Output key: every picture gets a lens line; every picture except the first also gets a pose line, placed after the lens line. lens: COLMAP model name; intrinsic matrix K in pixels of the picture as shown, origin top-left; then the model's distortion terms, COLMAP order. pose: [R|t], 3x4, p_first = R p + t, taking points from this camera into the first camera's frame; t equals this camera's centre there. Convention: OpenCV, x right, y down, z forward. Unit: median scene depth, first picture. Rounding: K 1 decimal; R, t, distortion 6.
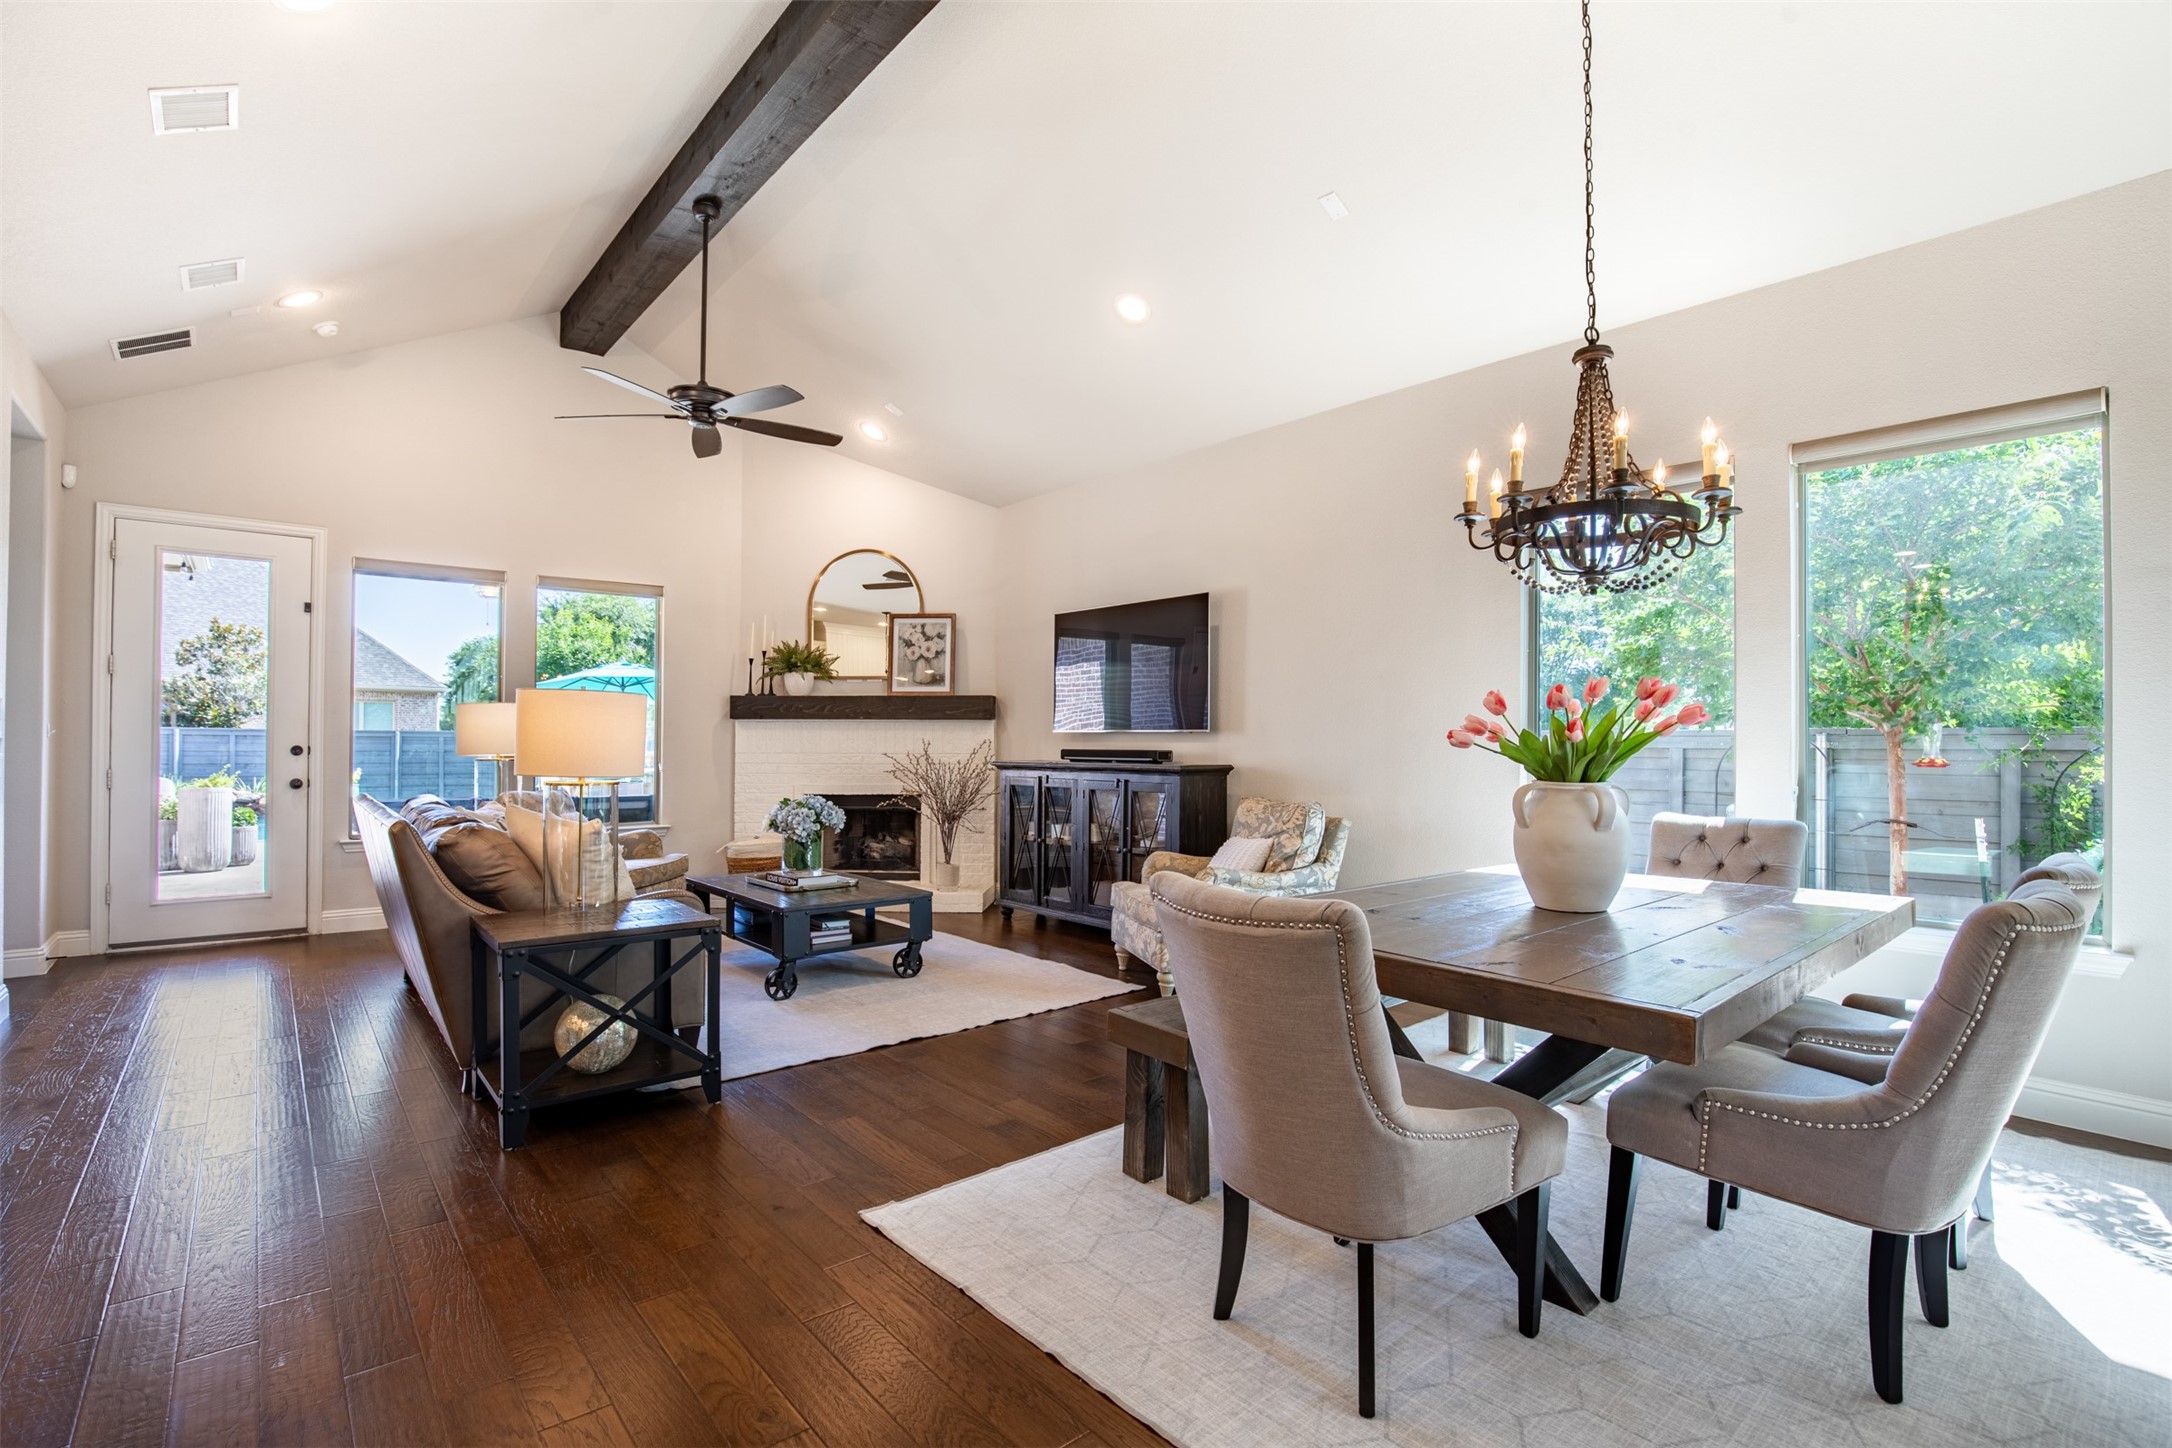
lens RADIAL K [[1004.1, 0, 1092.7], [0, 1004.1, 736.0], [0, 0, 1]] dist [-0.035510, 0.005634]
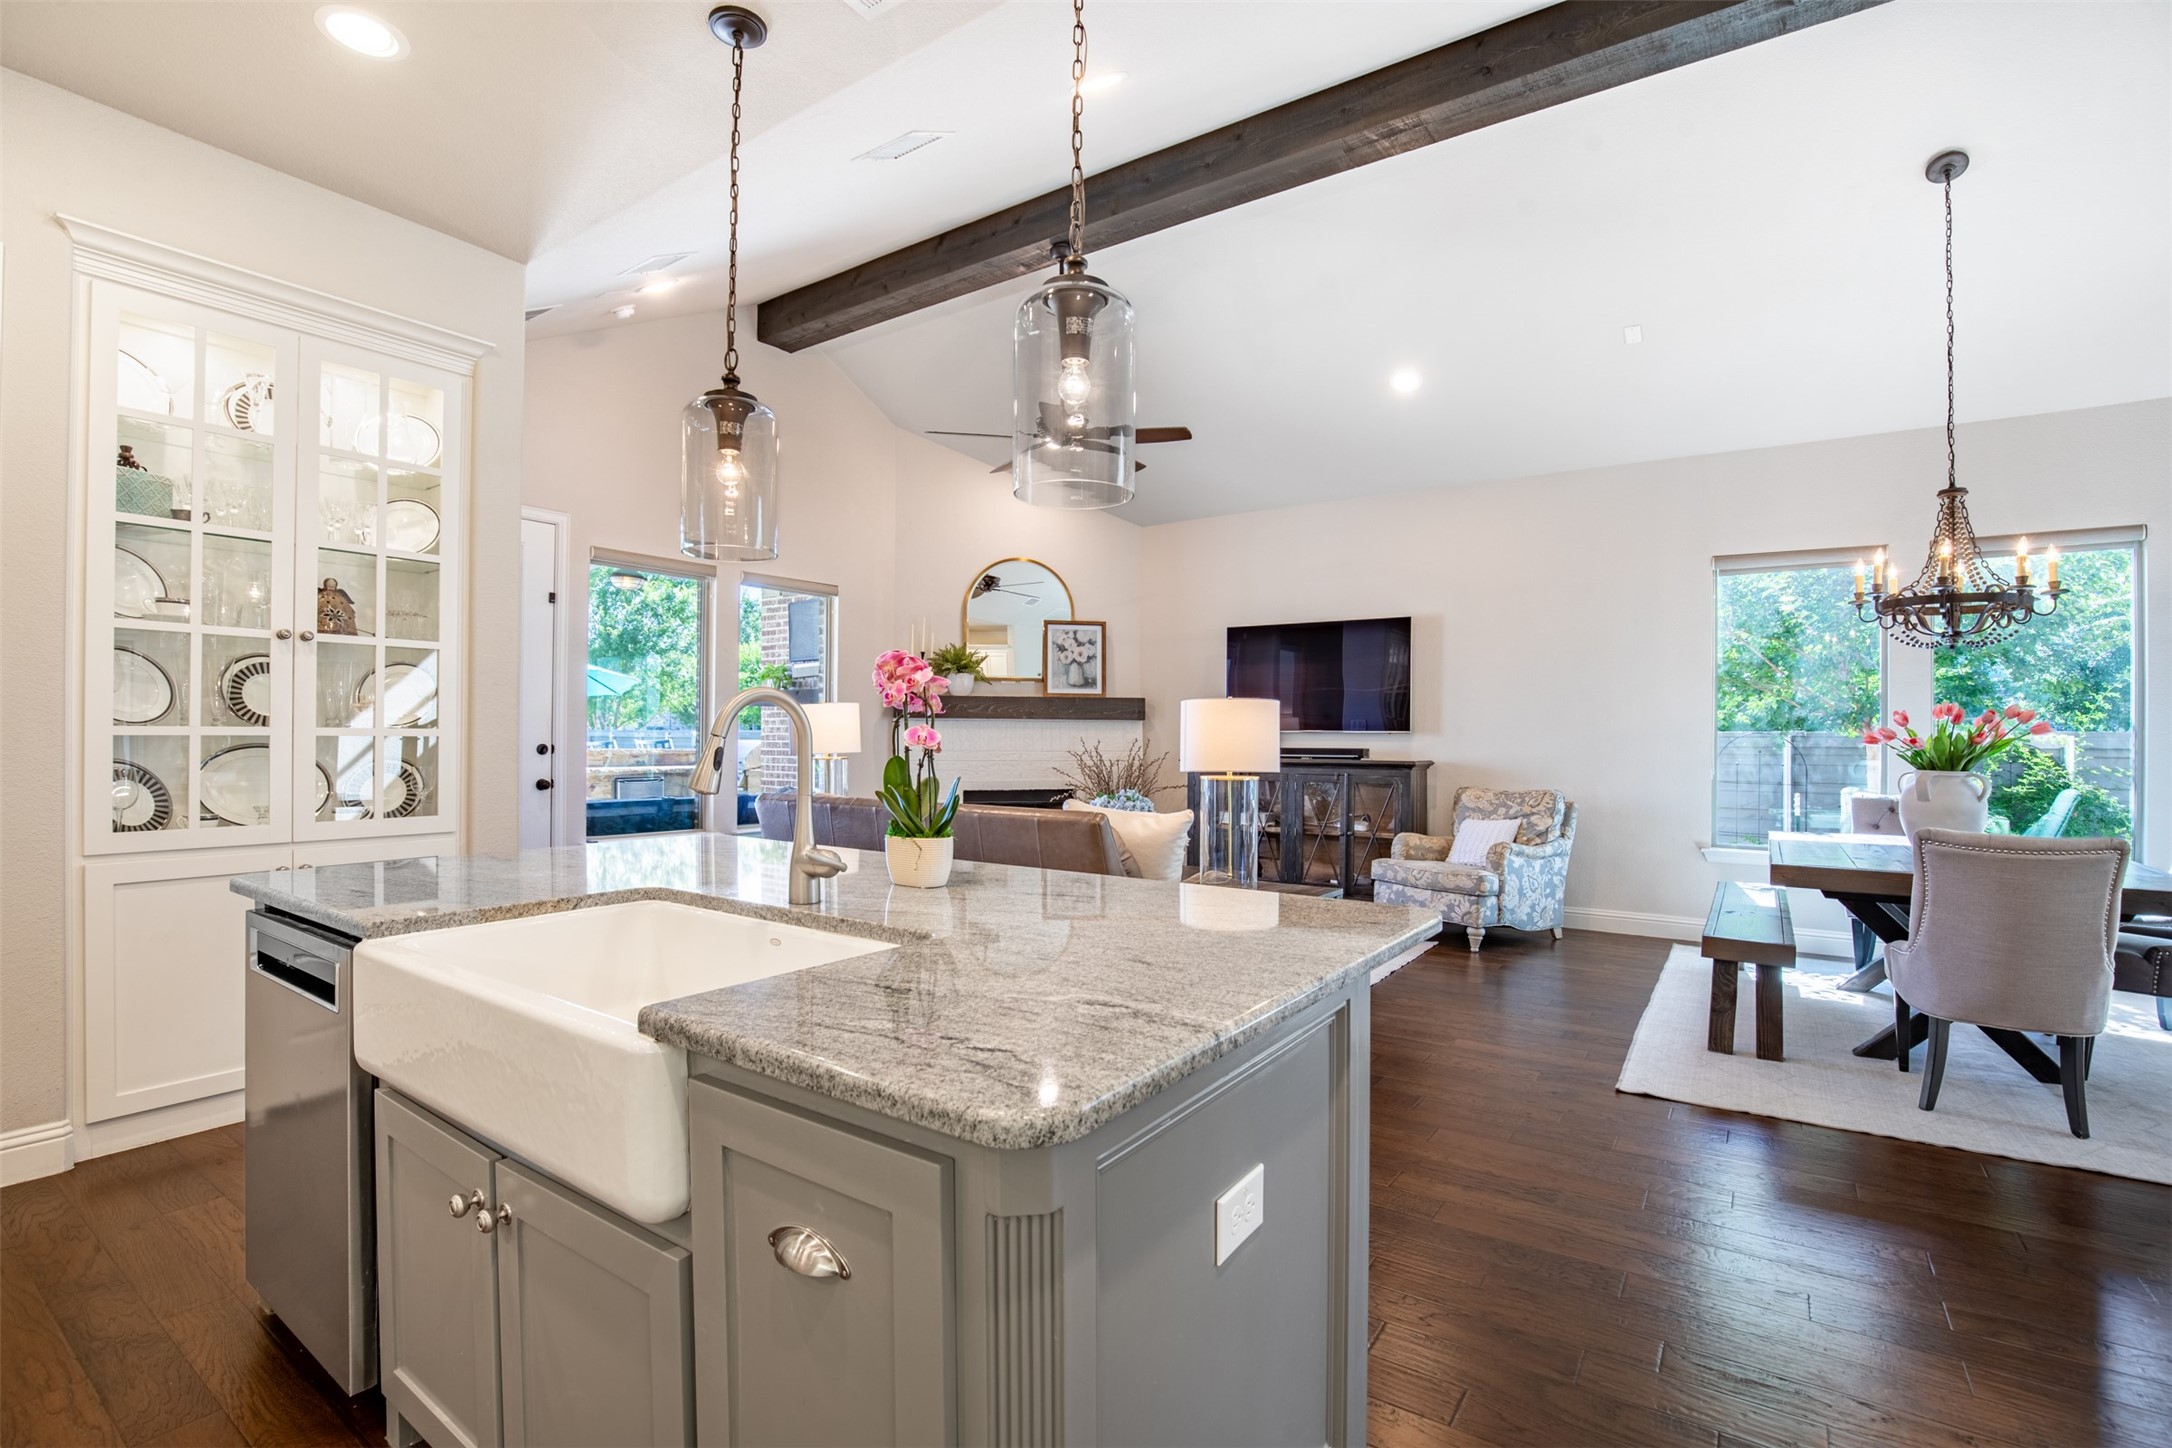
lens RADIAL K [[1004.1, 0, 1091.7], [0, 1004.1, 733.4], [0, 0, 1]] dist [-0.035510, 0.005634]
pose [[0.966219, 0.003682, 0.257696, -0.539338], [-0.004208, 0.999990, 0.001489, -0.003962], [-0.257688, -0.002523, 0.966225, -0.055653]]
